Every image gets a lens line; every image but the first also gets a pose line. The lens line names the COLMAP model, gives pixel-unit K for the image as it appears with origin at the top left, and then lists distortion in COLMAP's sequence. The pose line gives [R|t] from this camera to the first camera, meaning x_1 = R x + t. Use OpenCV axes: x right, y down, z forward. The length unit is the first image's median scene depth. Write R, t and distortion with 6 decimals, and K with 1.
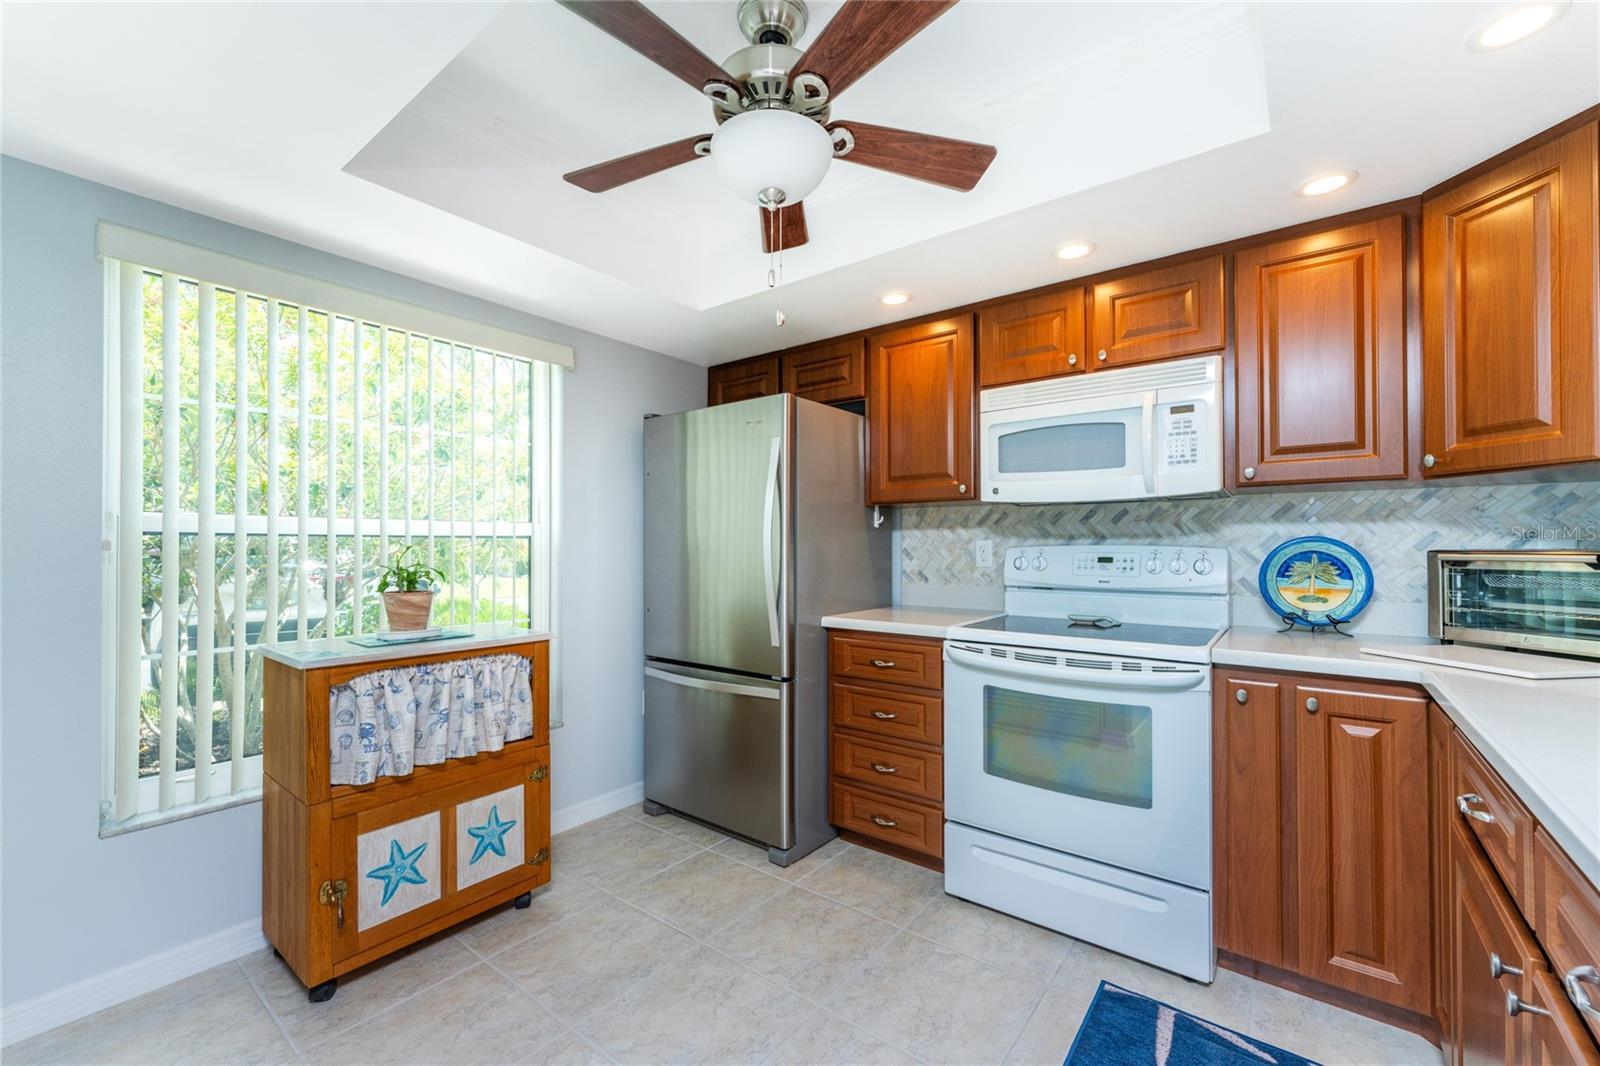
lens RADIAL K [[647.0, 0, 802.0], [0, 647.0, 542.6], [0, 0, 1]] dist [0.002758, -0.000068]
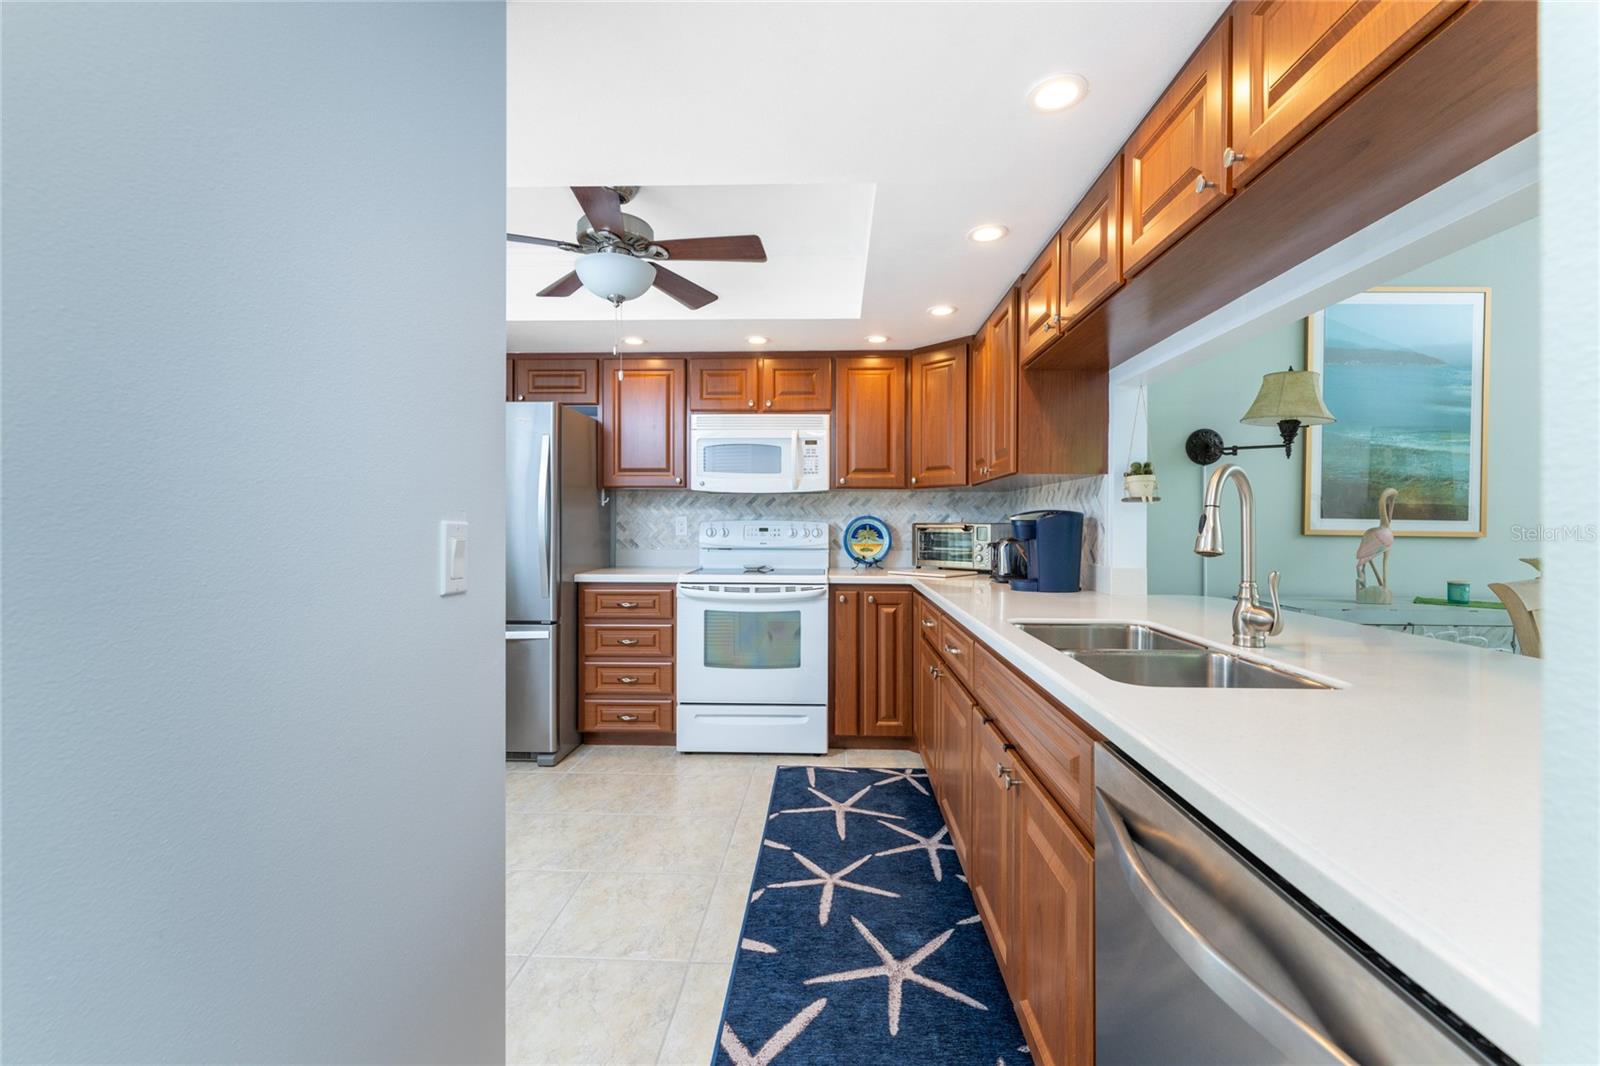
lens RADIAL K [[657.6, 0, 805.2], [0, 657.6, 529.8], [0, 0, 1]] dist [0.001819, -0.000065]
pose [[0.816536, -0.003317, 0.577285, -0.433136], [-0.005836, 0.999885, 0.014000, 0.004458], [-0.577265, -0.014801, 0.816422, -0.424470]]
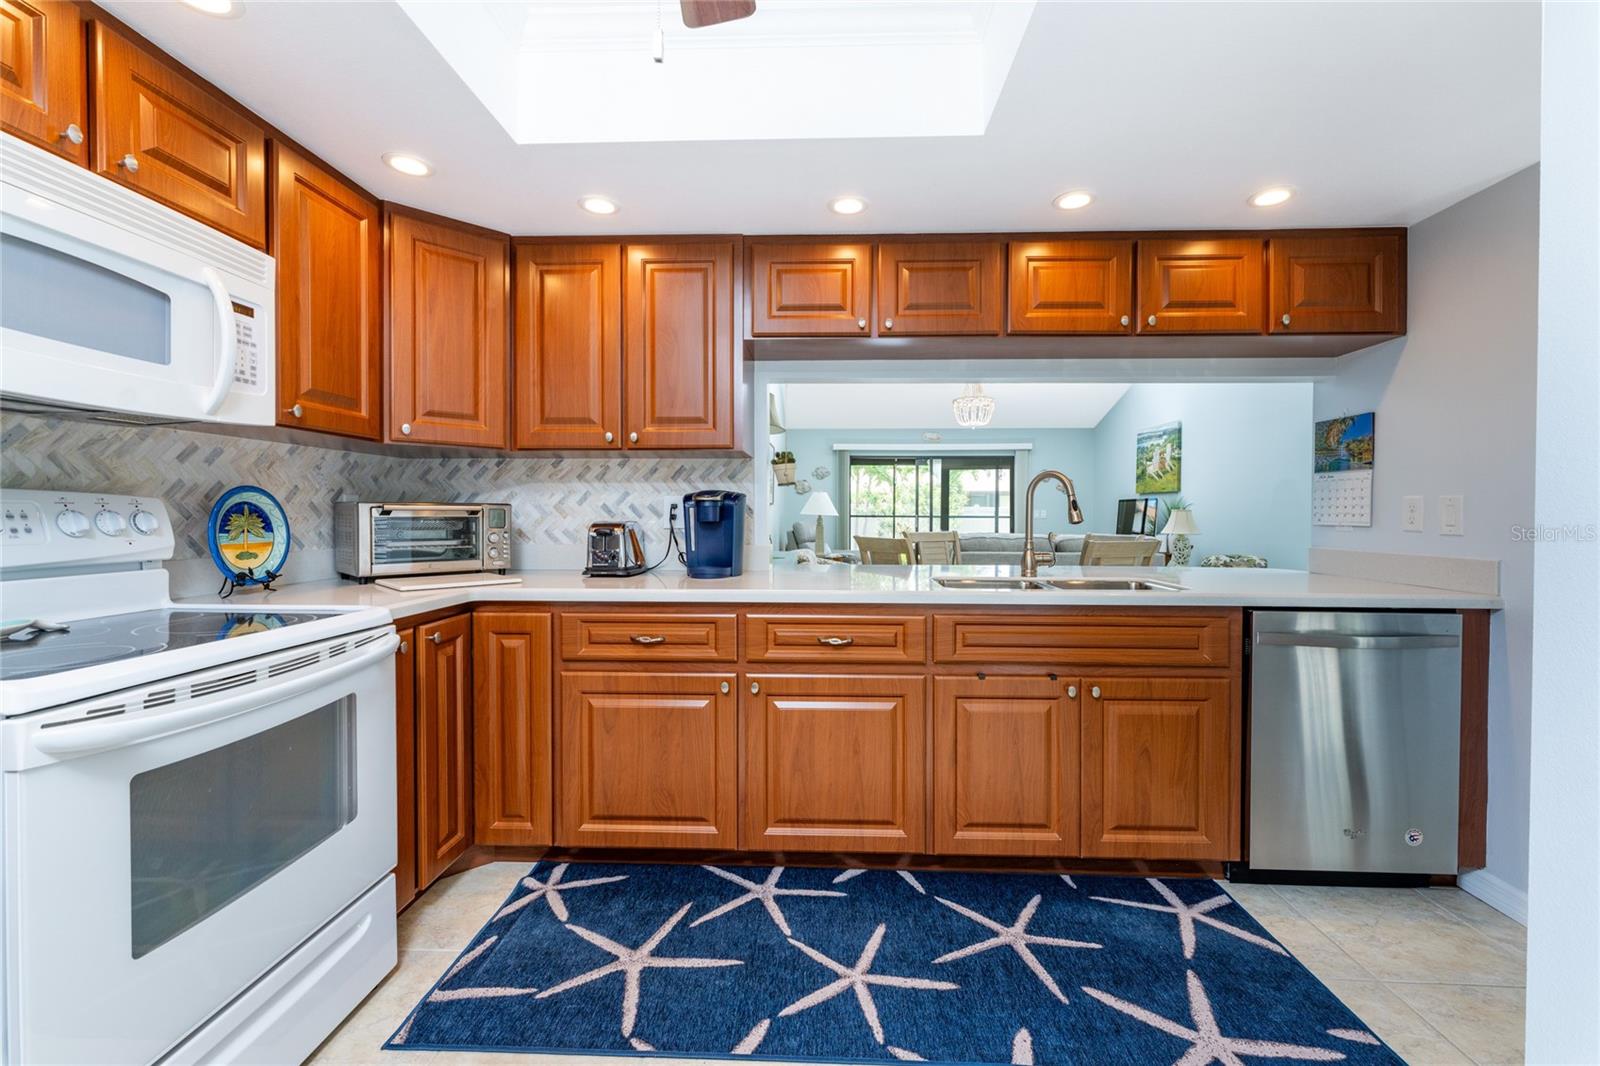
lens RADIAL K [[657.6, 0, 805.2], [0, 657.6, 529.8], [0, 0, 1]] dist [0.001819, -0.000065]
pose [[-0.573774, -0.022737, 0.818698, -0.395742], [-0.008955, 0.999729, 0.021489, 0.024230], [-0.818965, 0.004998, -0.573822, 0.879393]]
